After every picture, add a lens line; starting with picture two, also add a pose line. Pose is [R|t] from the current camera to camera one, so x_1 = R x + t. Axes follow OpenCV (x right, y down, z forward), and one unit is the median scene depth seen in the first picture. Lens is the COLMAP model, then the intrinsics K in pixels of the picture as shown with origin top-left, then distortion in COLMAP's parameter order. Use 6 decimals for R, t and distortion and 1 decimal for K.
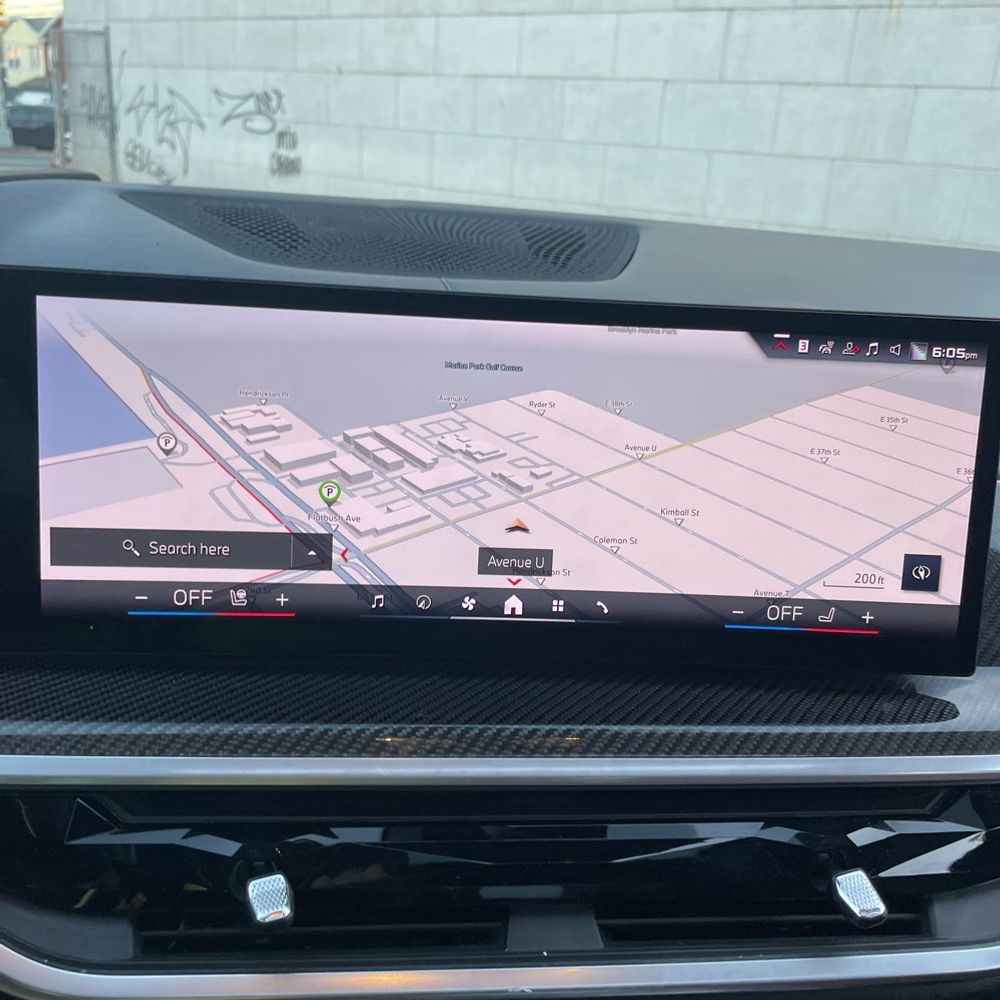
lens RADIAL K [[943.5, 0, 495.8], [0, 943.5, 502.5], [0, 0, 1]] dist [0.101318, -0.137900]
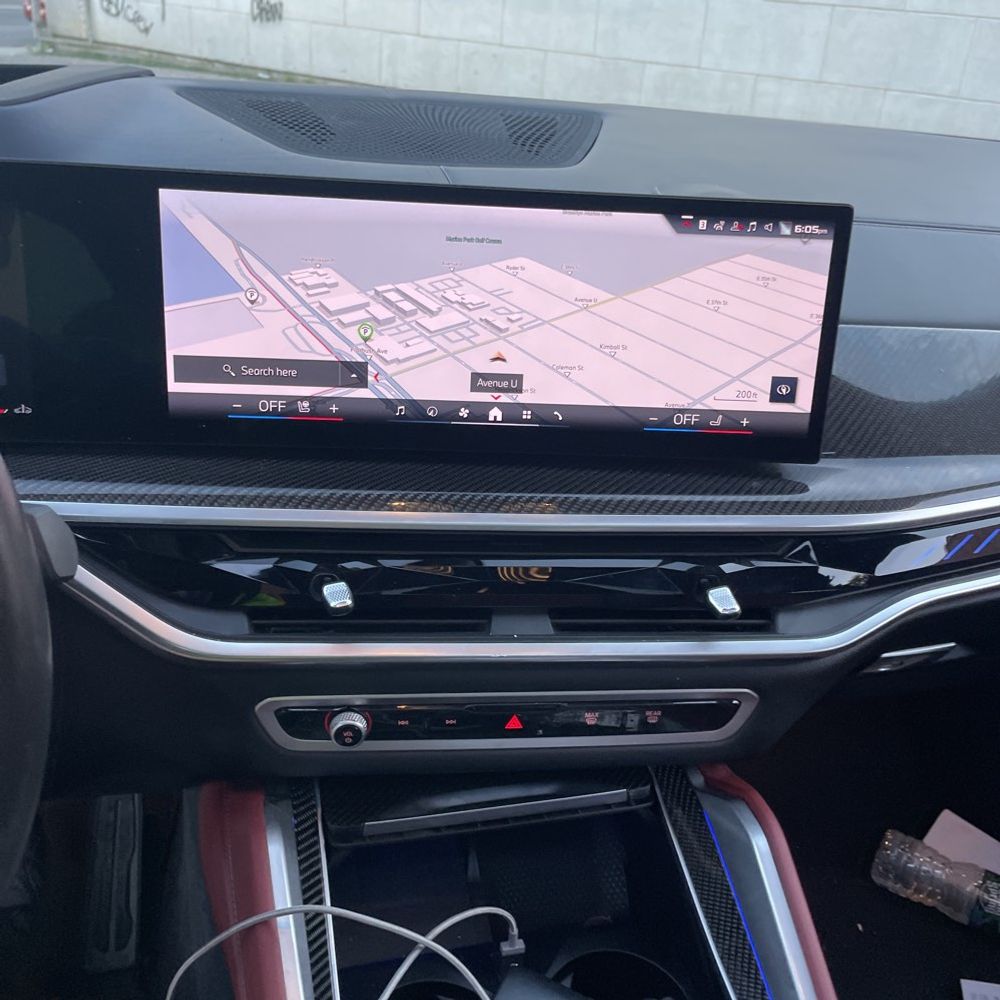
lens RADIAL K [[943.5, 0, 495.8], [0, 943.5, 502.5], [0, 0, 1]] dist [0.101318, -0.137900]
pose [[0.999954, -0.002327, 0.009271, 0.005877], [0.001010, 0.990202, 0.139636, 0.043041], [-0.009505, -0.139621, 0.990159, -0.432796]]
